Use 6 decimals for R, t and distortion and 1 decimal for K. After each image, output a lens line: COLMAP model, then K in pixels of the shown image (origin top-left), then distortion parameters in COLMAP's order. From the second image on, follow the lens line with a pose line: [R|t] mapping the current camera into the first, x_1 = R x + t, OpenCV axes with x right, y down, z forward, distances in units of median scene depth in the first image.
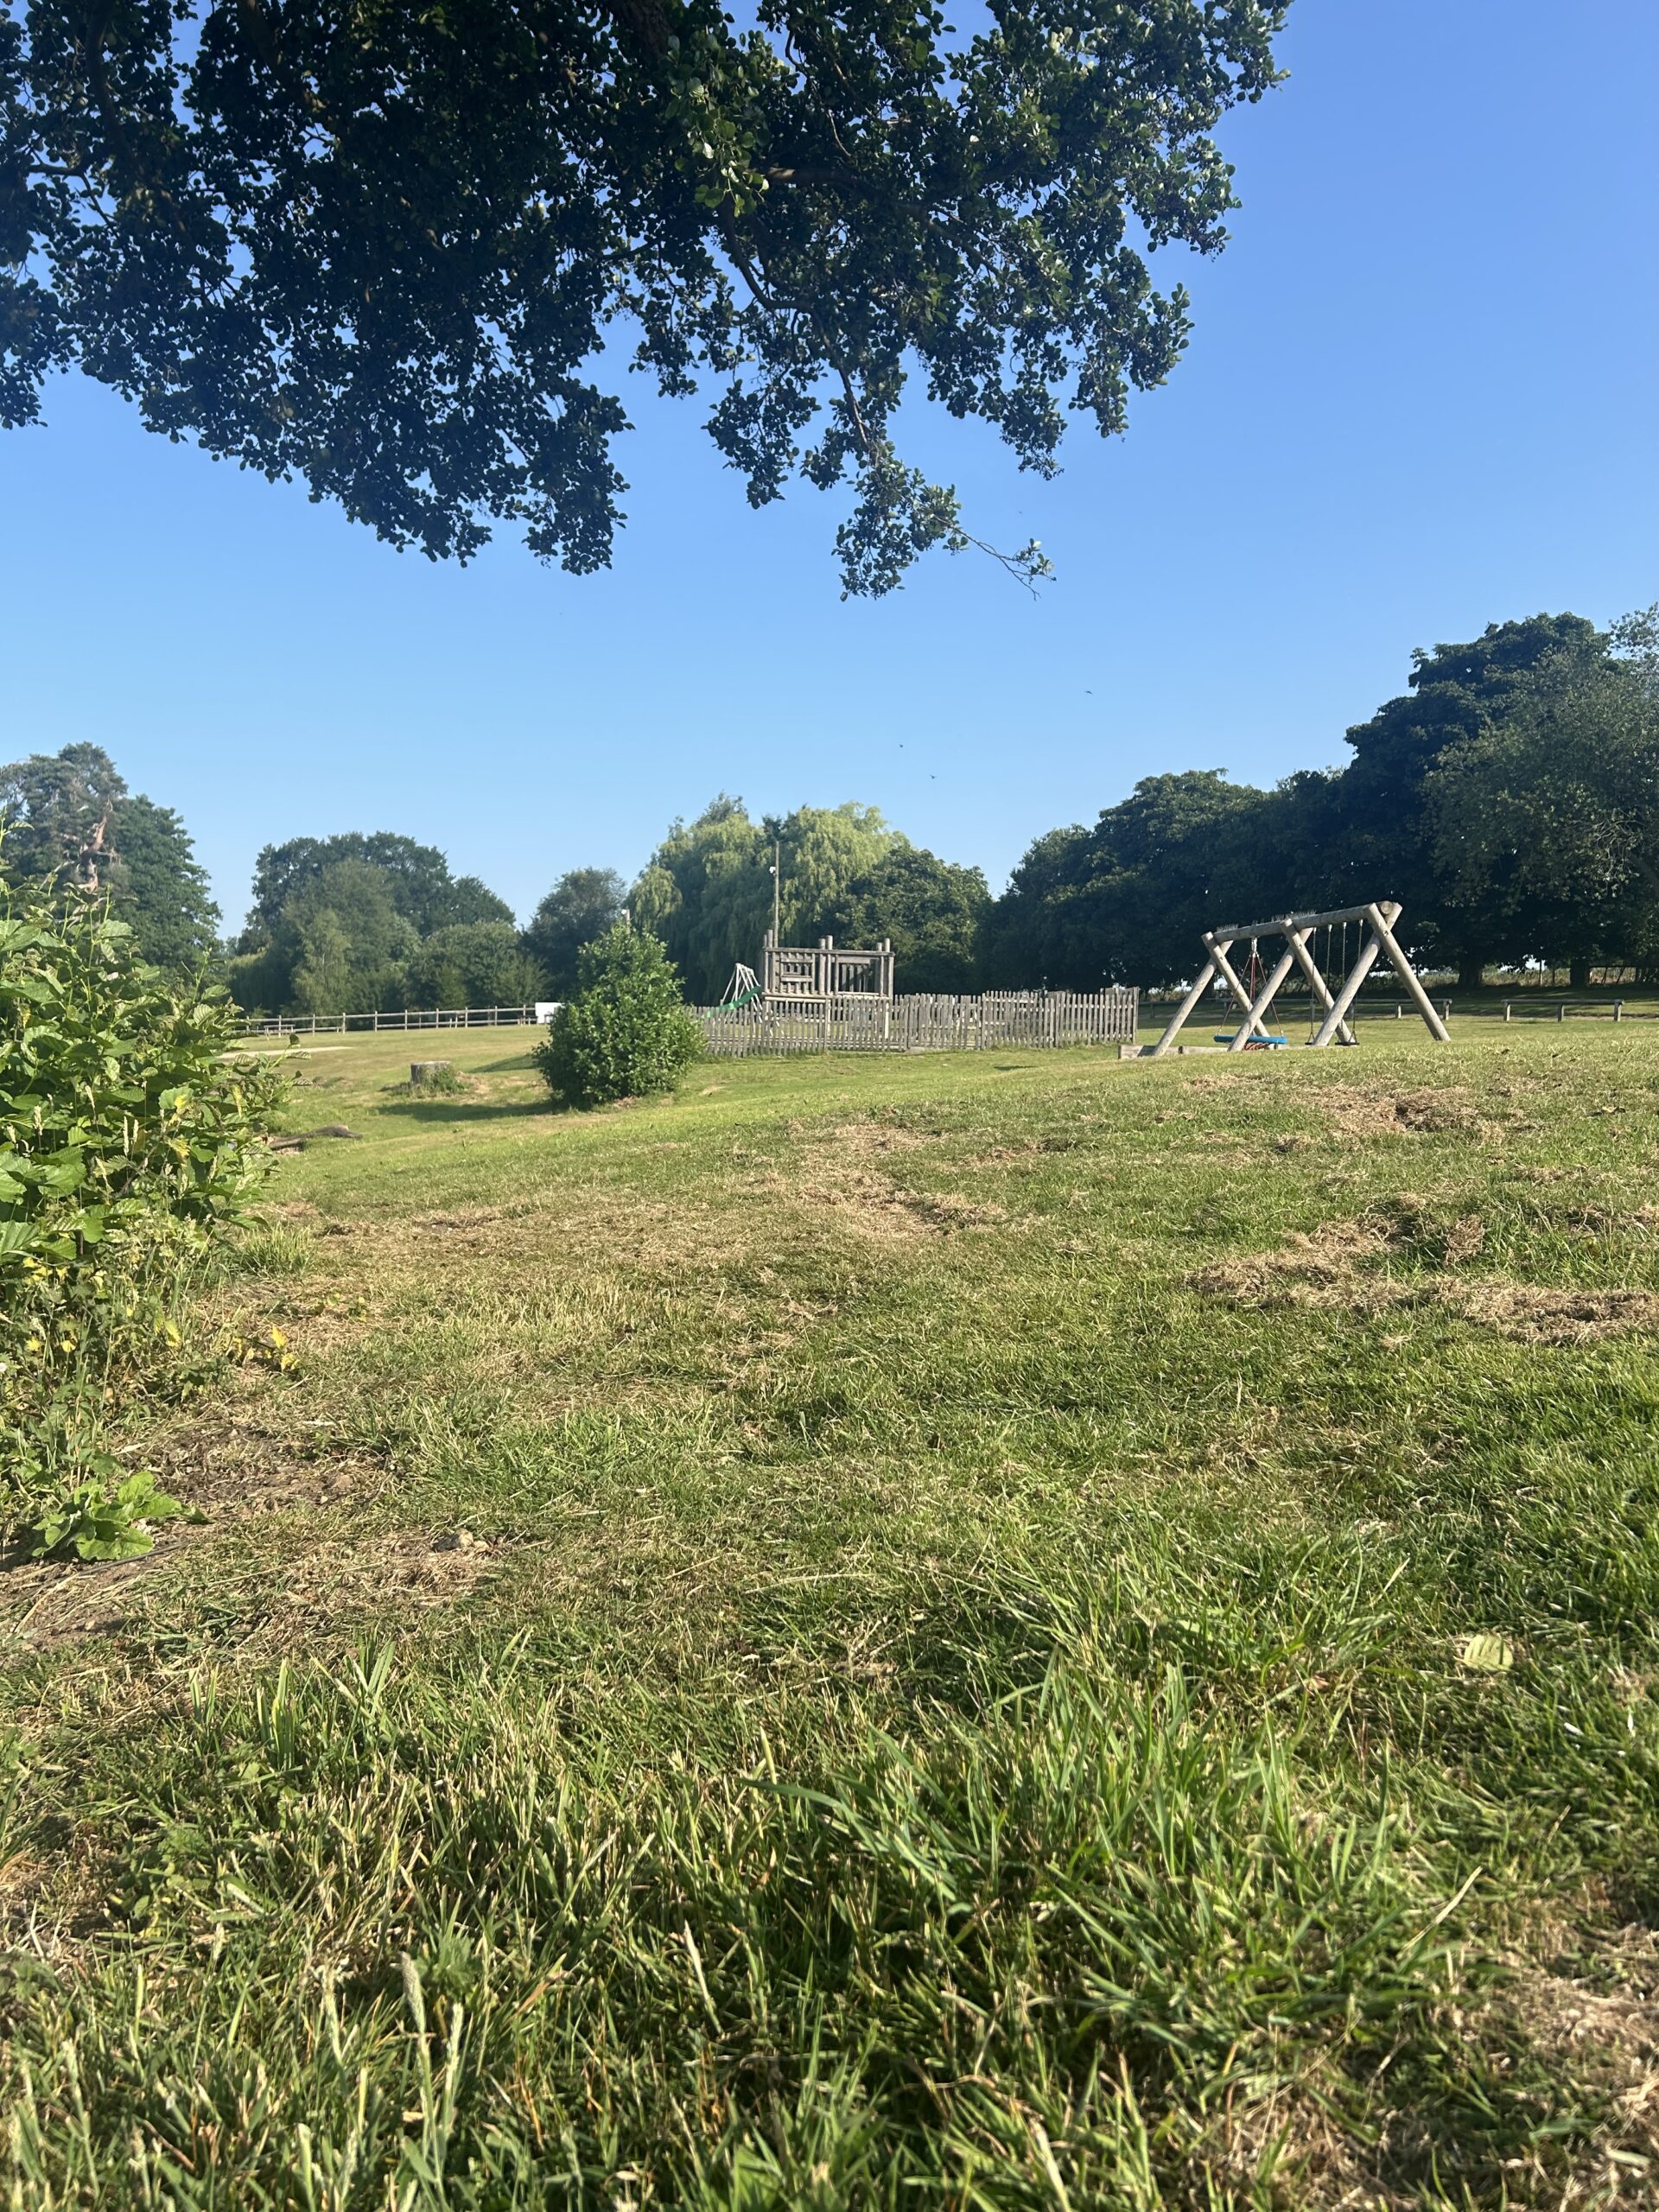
lens RADIAL K [[1661.2, 0, 829.5], [0, 1661.2, 1106.0], [0, 0, 1]] dist [0.019255, -0.003045]
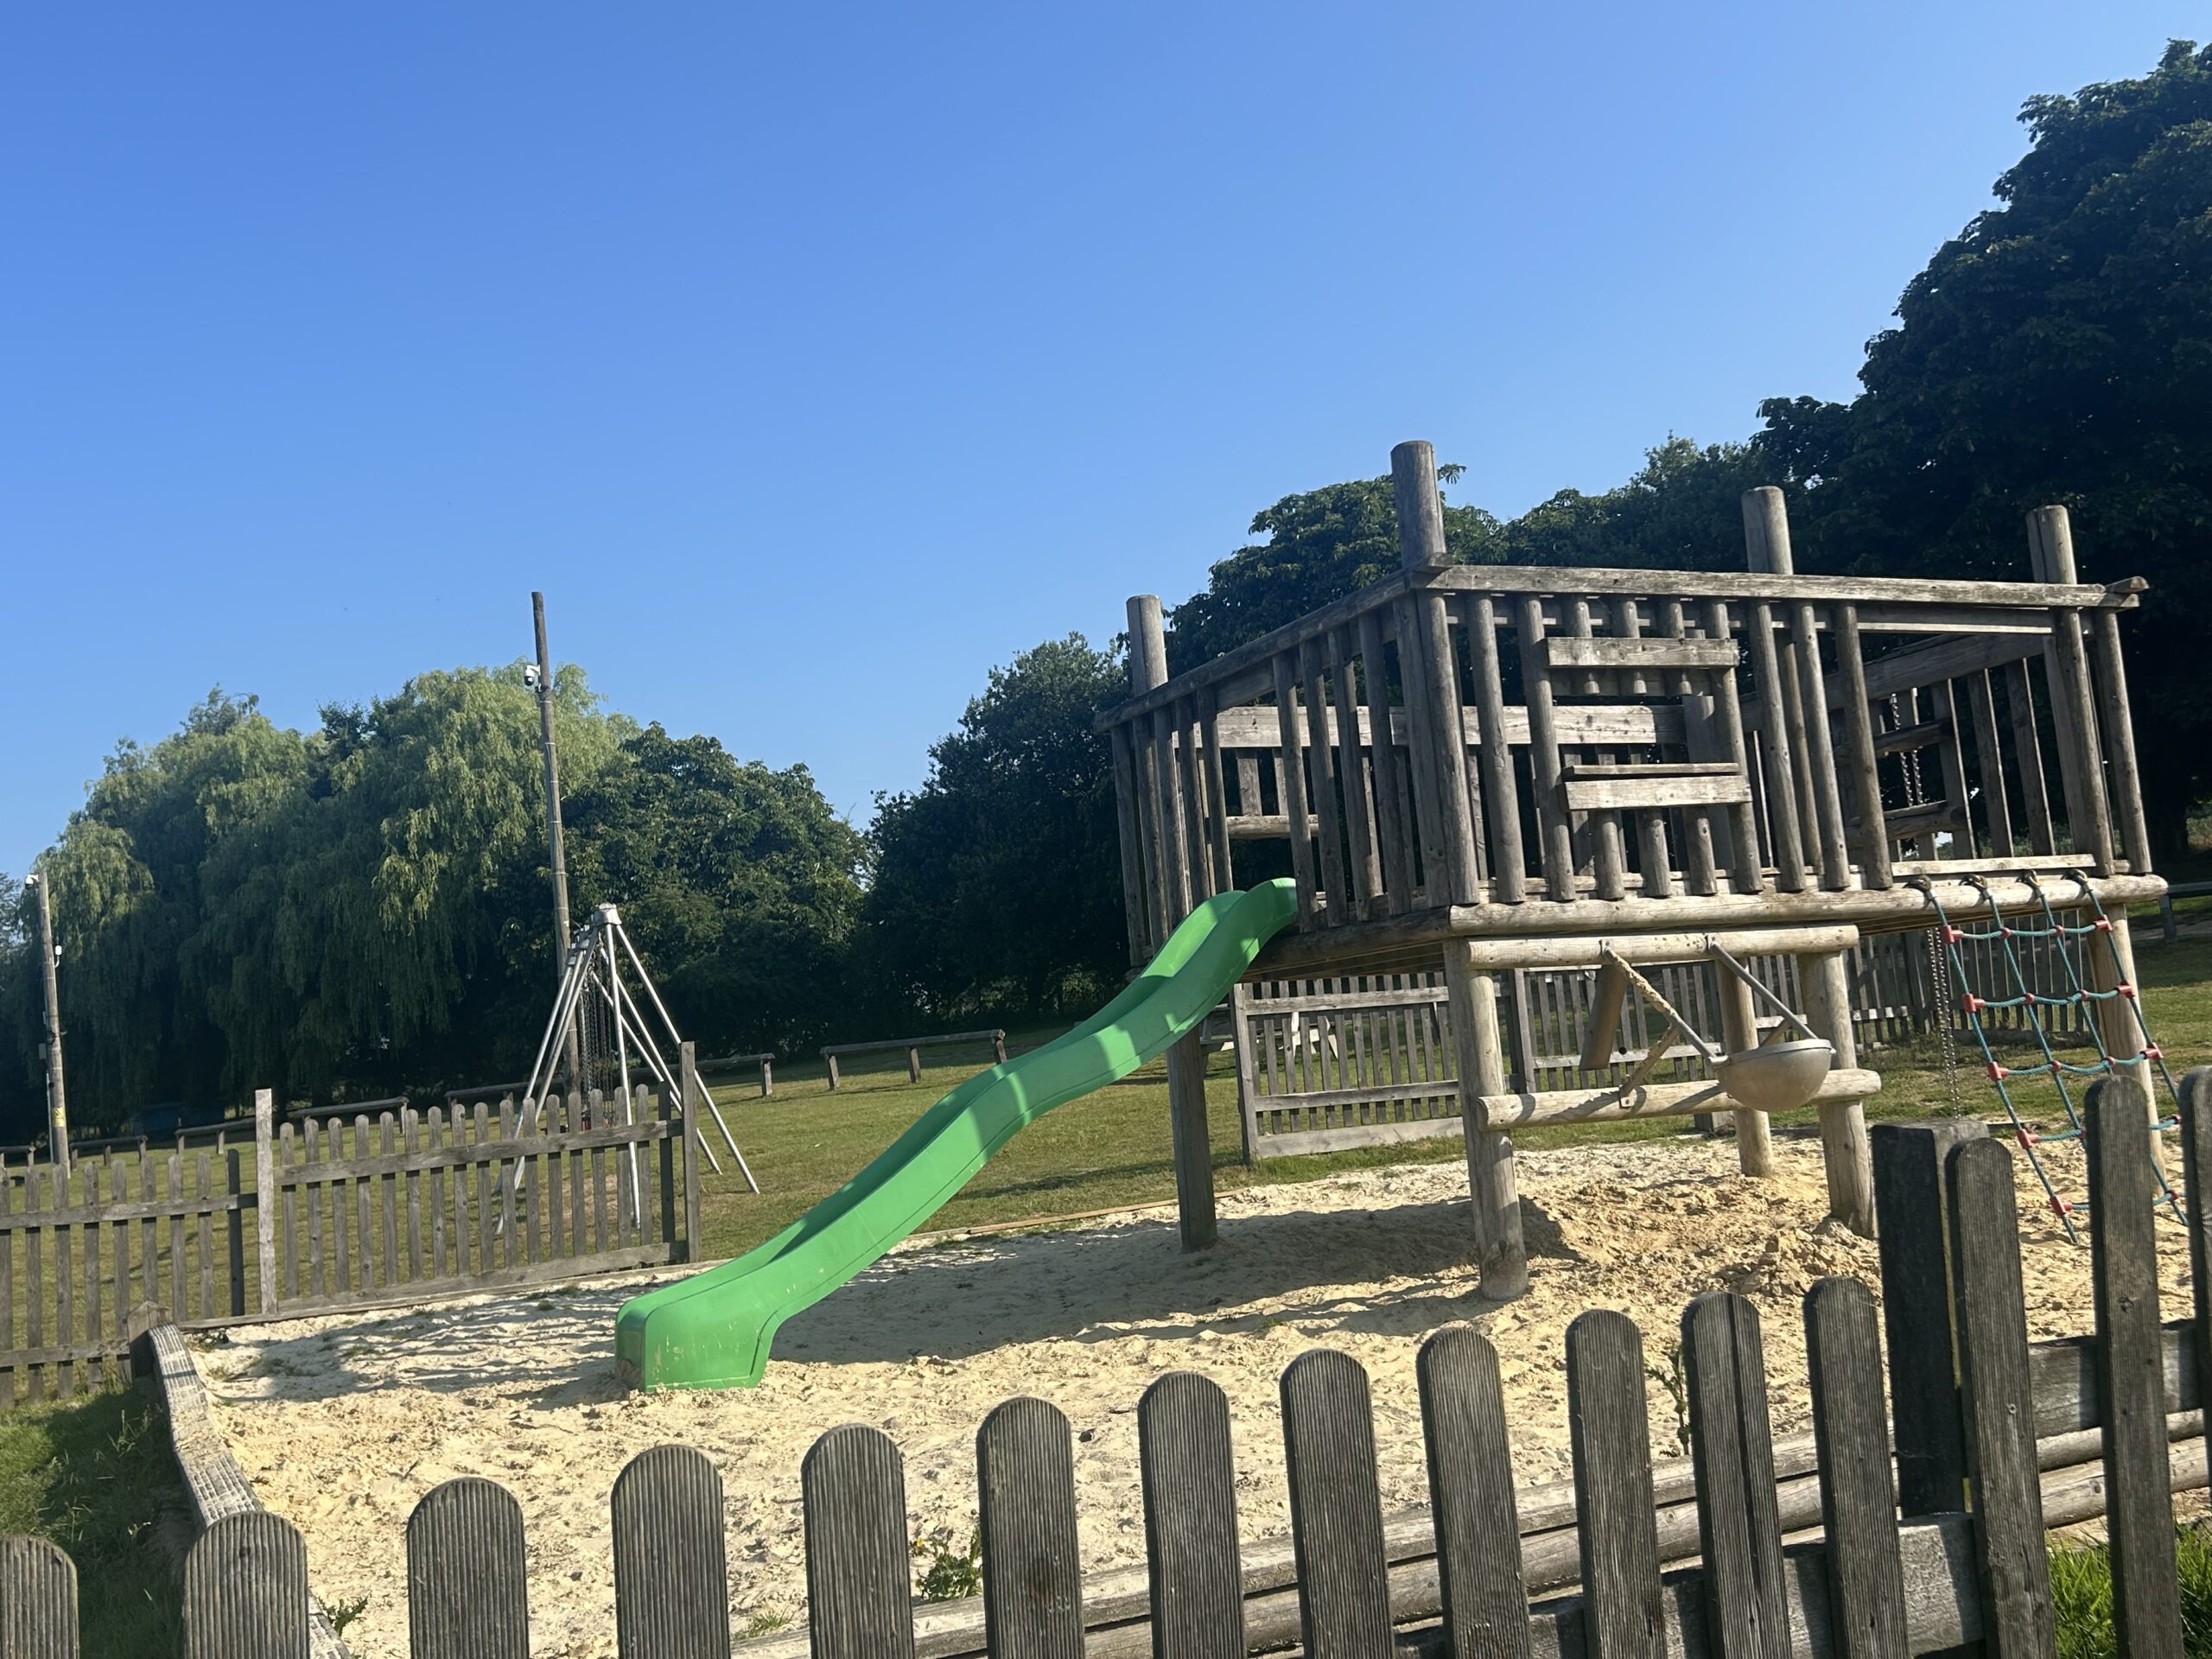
lens RADIAL K [[2058.4, 0, 1106.0], [0, 2058.4, 829.5], [0, 0, 1]] dist [-0.003441, 0.000049]
pose [[0.927437, -0.061919, 0.368819, -0.058593], [0.121160, 0.982756, -0.139682, -0.025629], [-0.353810, 0.174233, 0.918946, 0.396258]]
